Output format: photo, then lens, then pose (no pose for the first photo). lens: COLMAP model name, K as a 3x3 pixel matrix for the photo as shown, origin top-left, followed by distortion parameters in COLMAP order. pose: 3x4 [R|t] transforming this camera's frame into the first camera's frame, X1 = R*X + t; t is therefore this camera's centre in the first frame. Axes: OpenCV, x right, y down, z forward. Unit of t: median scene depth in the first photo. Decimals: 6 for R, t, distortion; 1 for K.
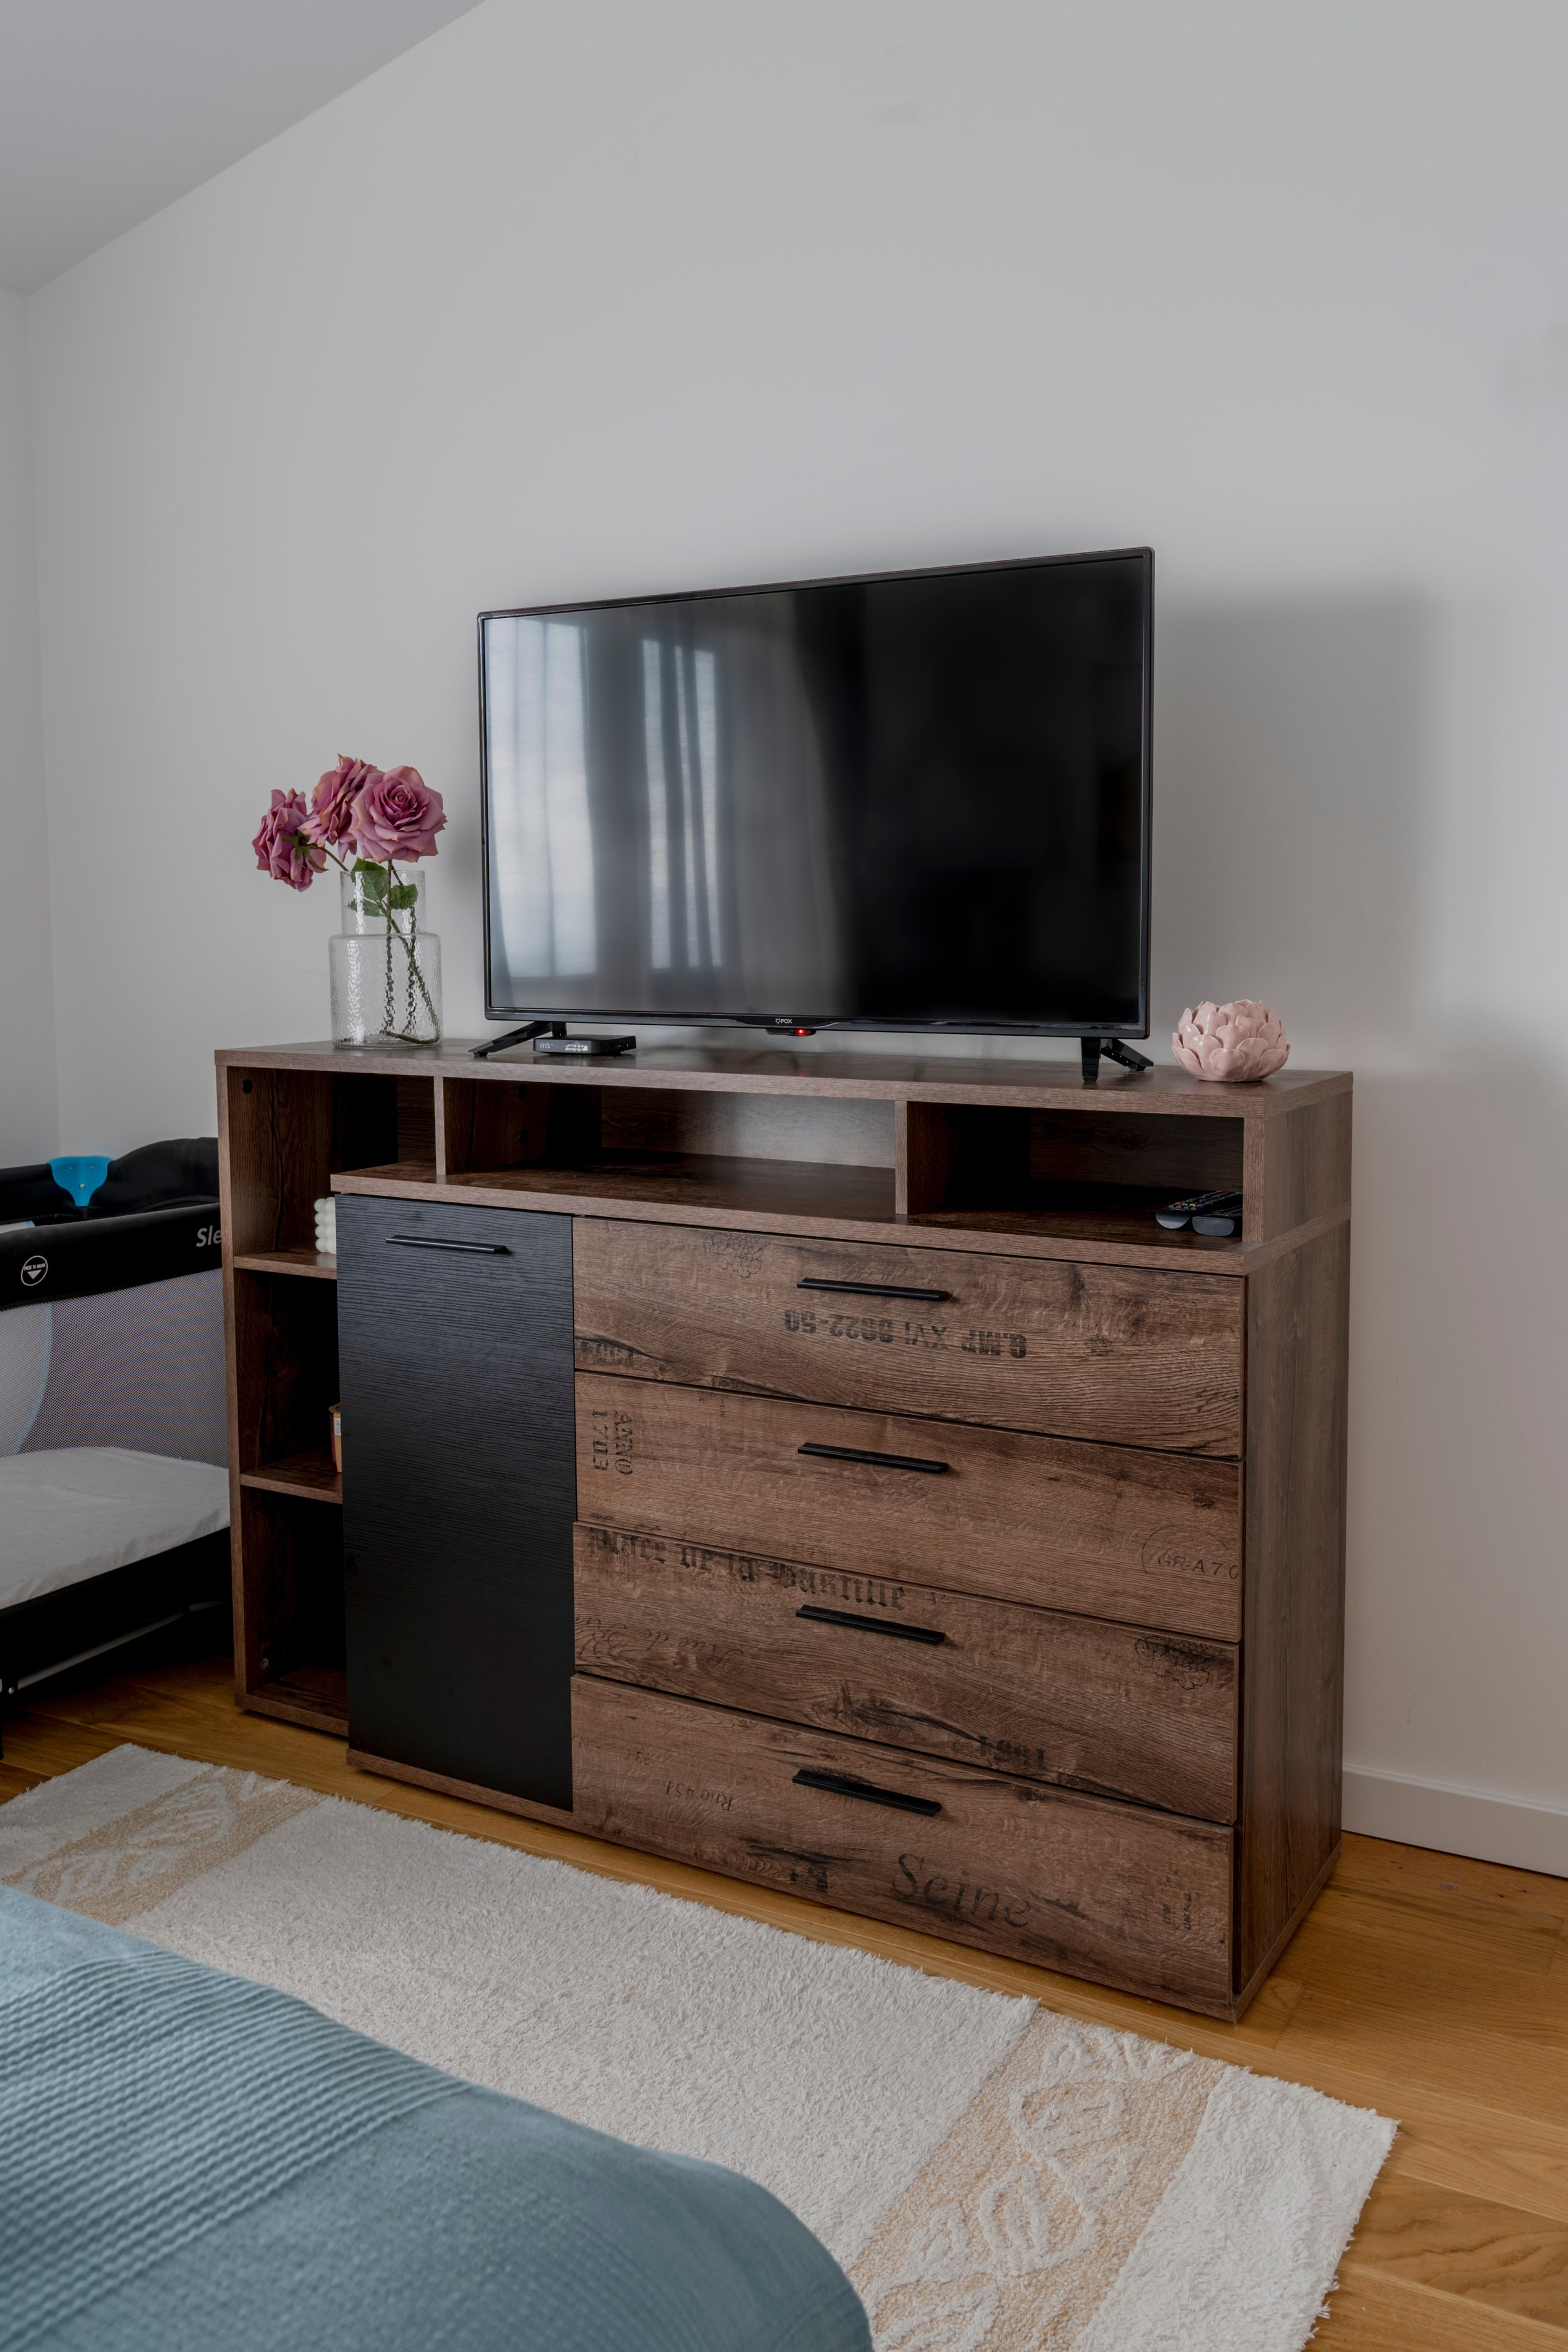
lens RADIAL K [[1896.7, 0, 788.4], [0, 1896.7, 1141.8], [0, 0, 1]] dist [-0.000571, -0.000396]
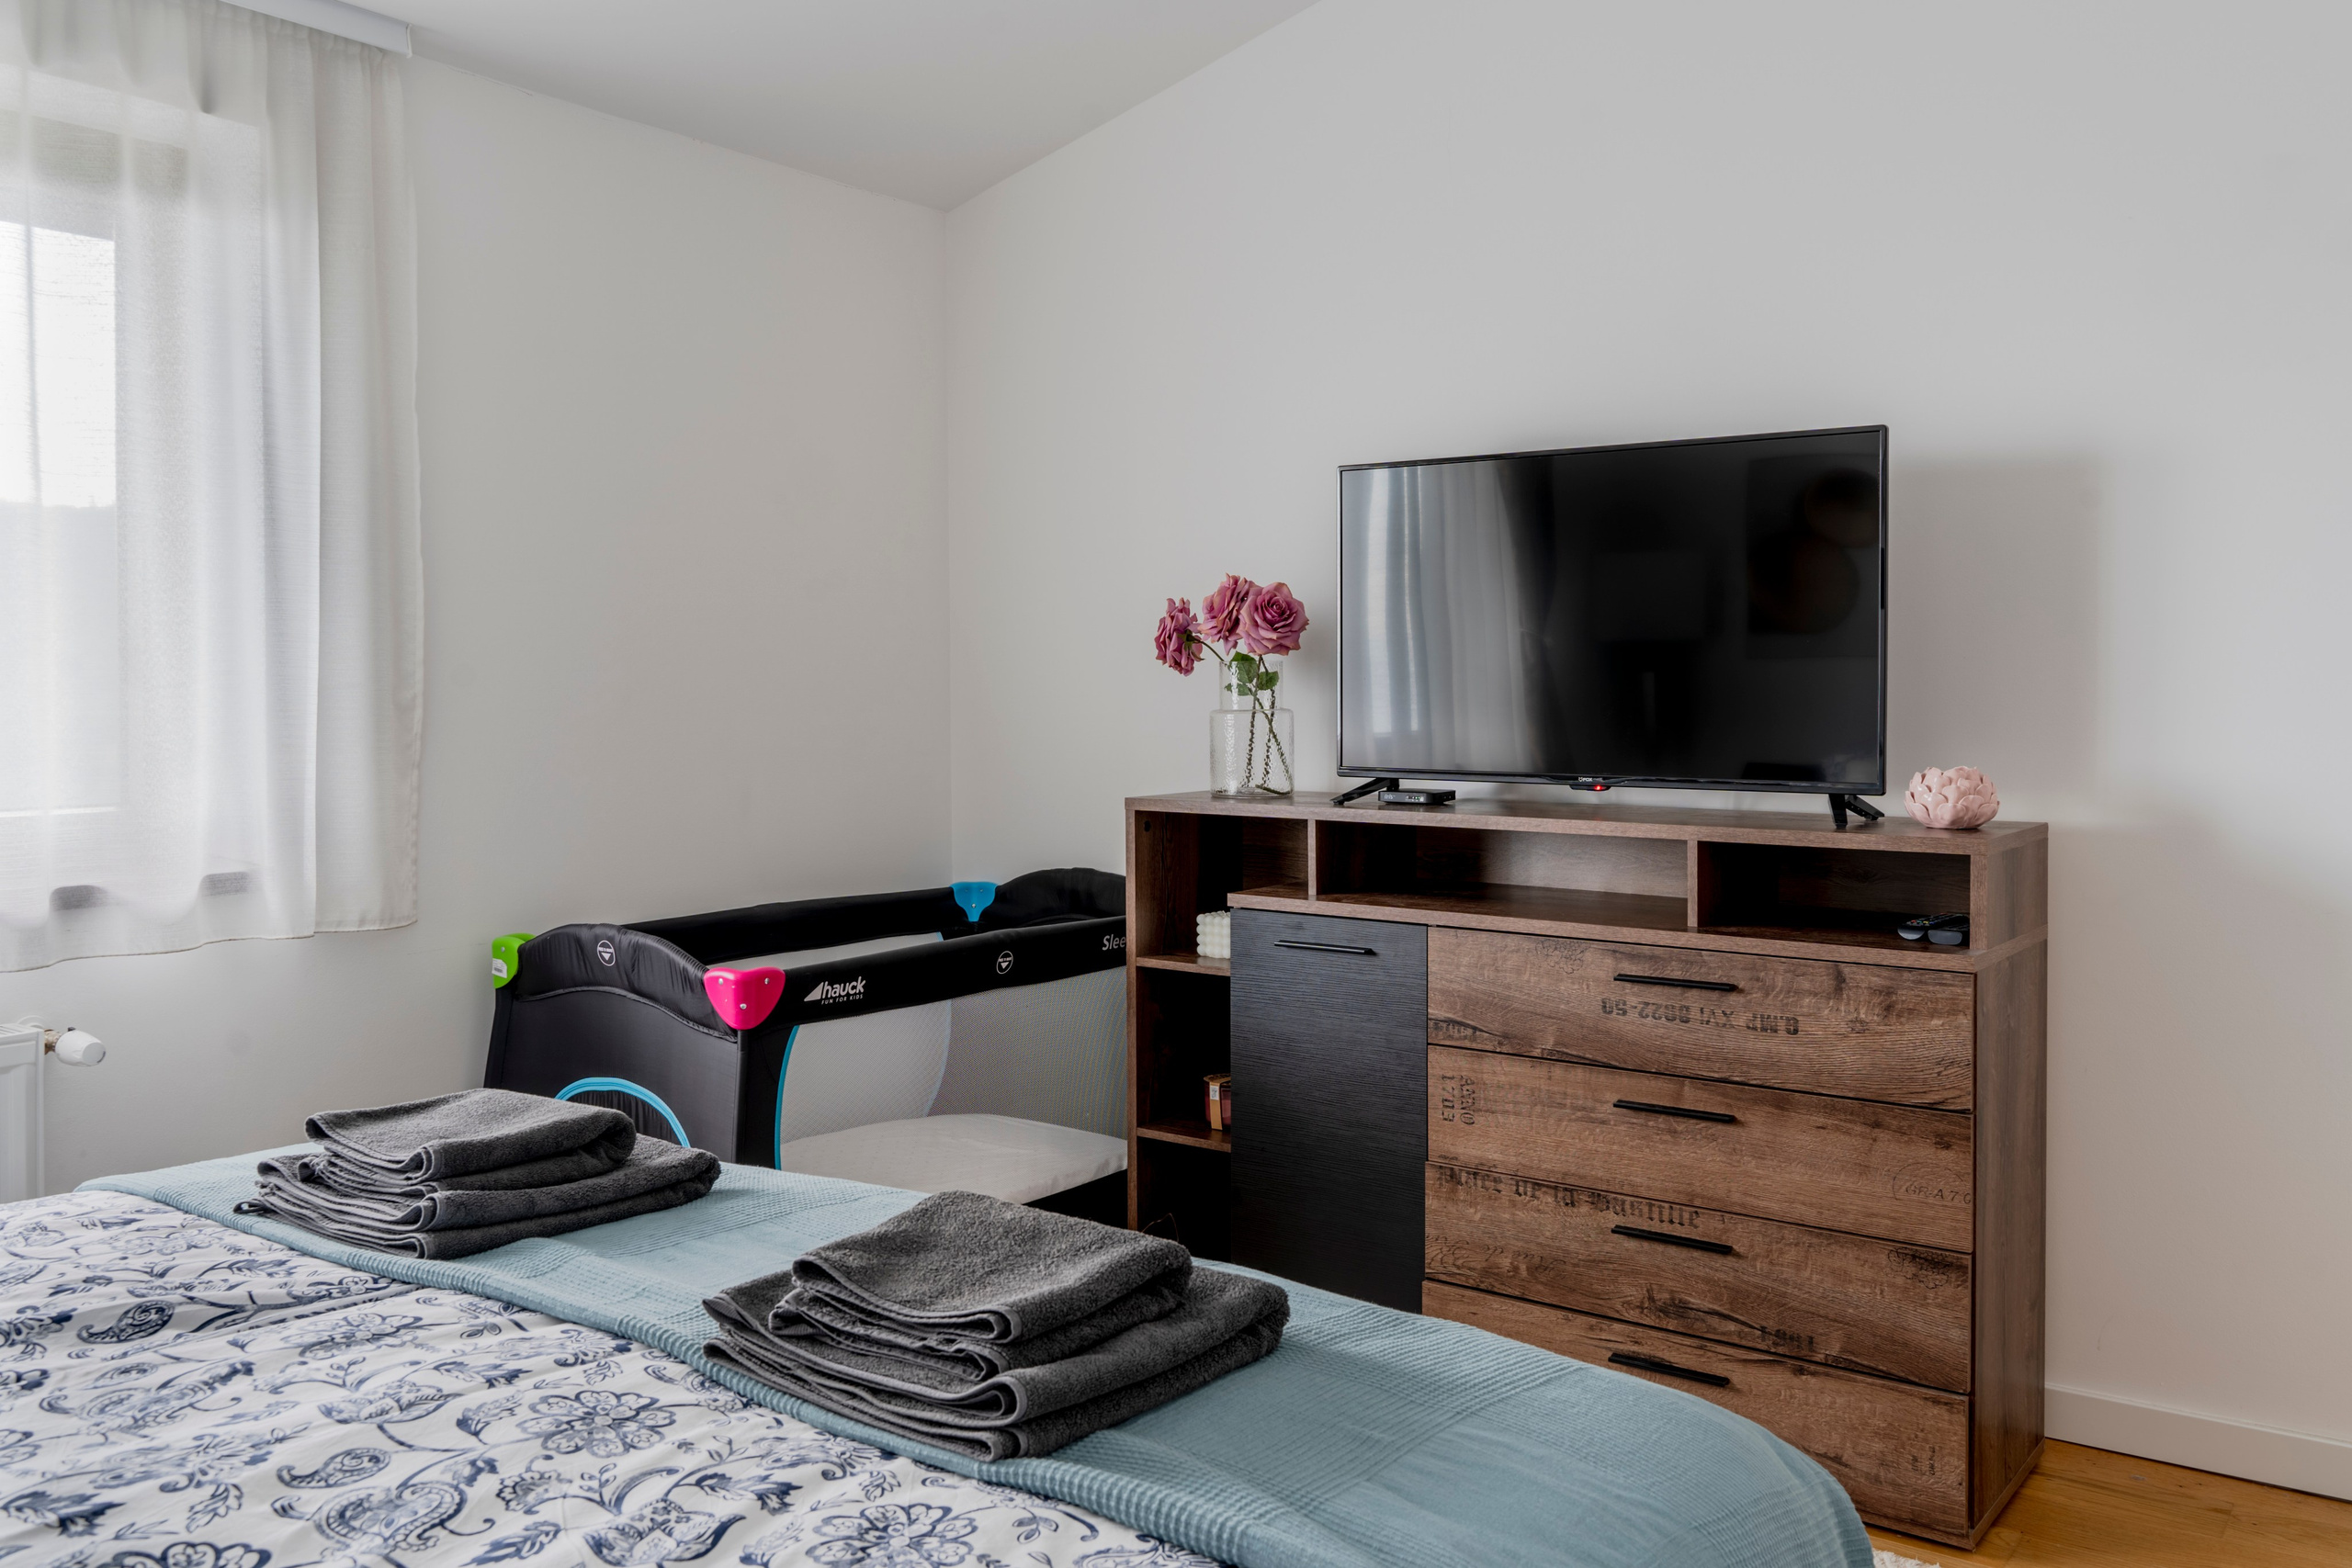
lens RADIAL K [[1877.9, 0, 1176.0], [0, 1877.9, 784.0], [0, 0, 1]] dist [0.003967, -0.006164]
pose [[0.993672, 0.008700, -0.111980, -0.150478], [-0.015401, 0.998132, -0.059119, 0.021773], [0.111257, 0.060469, 0.991950, -0.336341]]
